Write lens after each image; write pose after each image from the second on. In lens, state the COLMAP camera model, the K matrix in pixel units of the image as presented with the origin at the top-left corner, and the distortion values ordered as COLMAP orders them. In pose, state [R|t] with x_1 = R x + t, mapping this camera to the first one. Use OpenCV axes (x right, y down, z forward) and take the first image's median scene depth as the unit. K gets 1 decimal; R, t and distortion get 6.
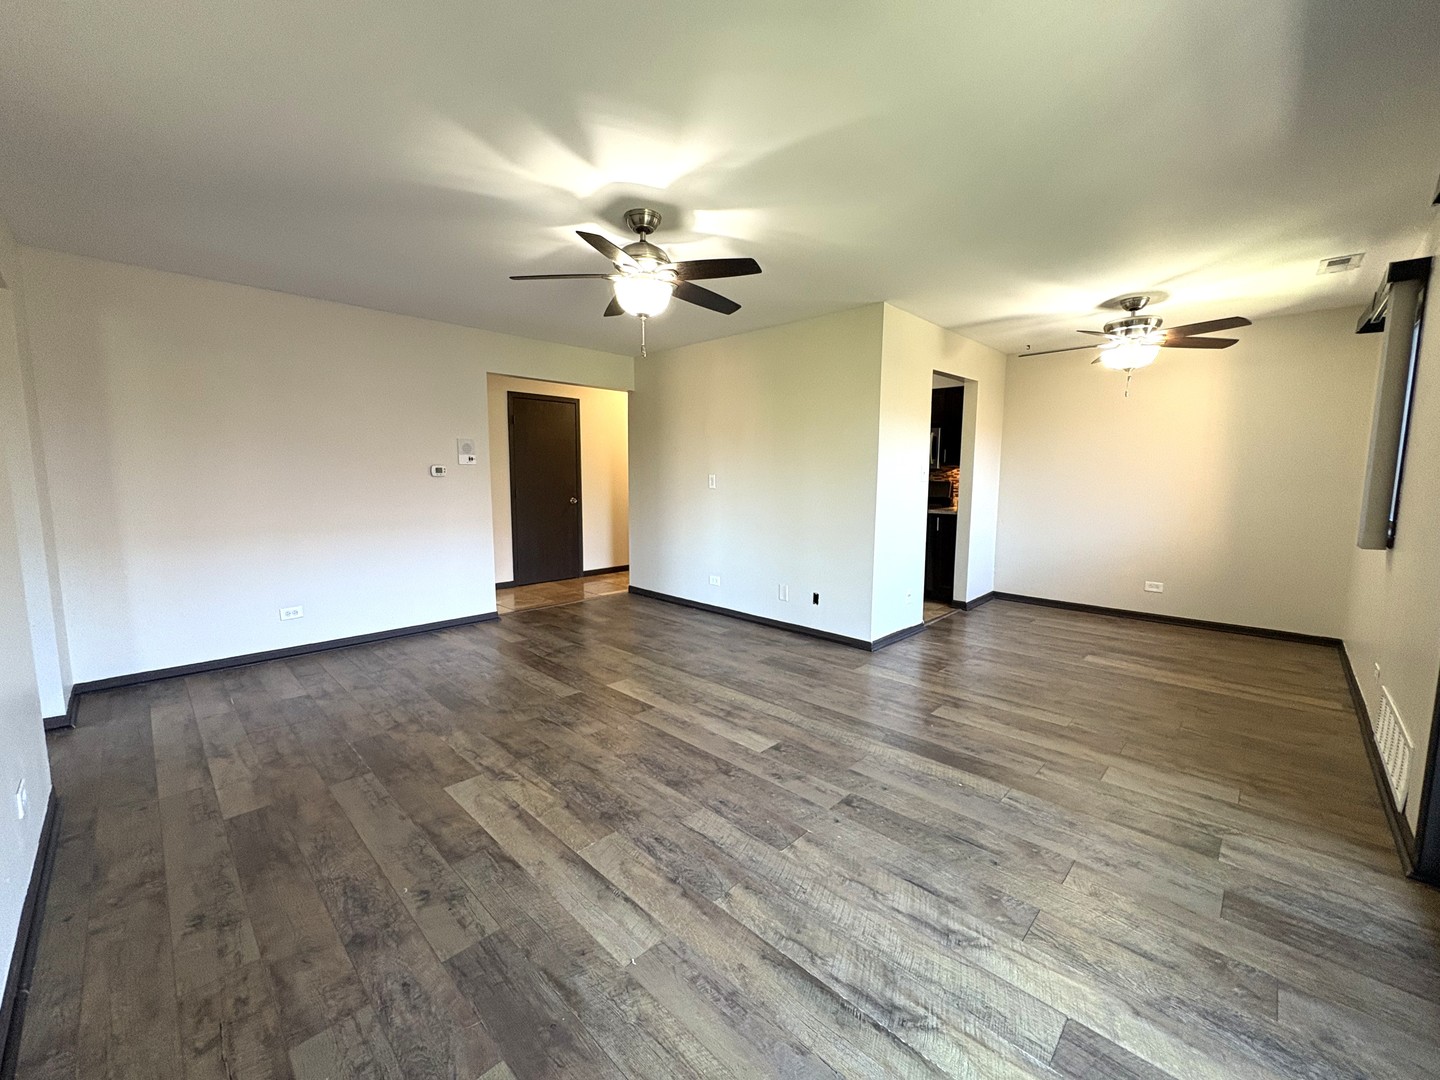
lens RADIAL K [[576.4, 0, 722.0], [0, 576.4, 536.8], [0, 0, 1]] dist [0.000400, 0.000490]
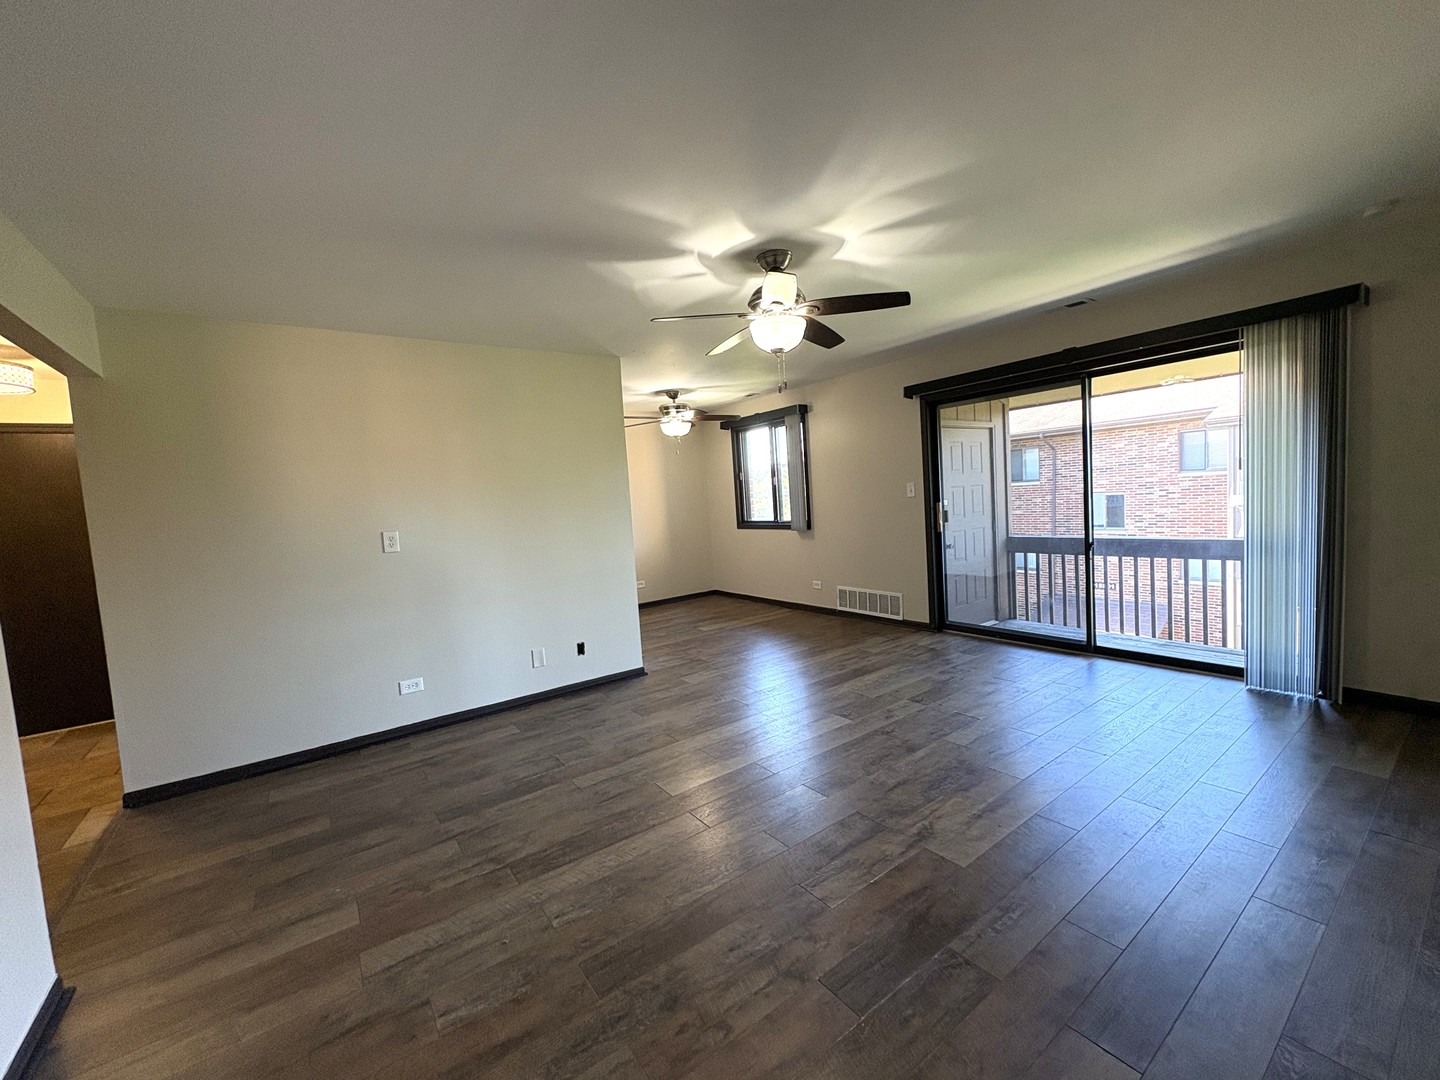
lens RADIAL K [[576.4, 0, 722.6], [0, 576.4, 540.9], [0, 0, 1]] dist [0.000400, 0.000490]
pose [[0.168679, -0.089837, 0.981569, -0.855160], [0.167986, 0.983889, 0.061181, -0.101933], [-0.971251, 0.154570, 0.181053, 0.708018]]
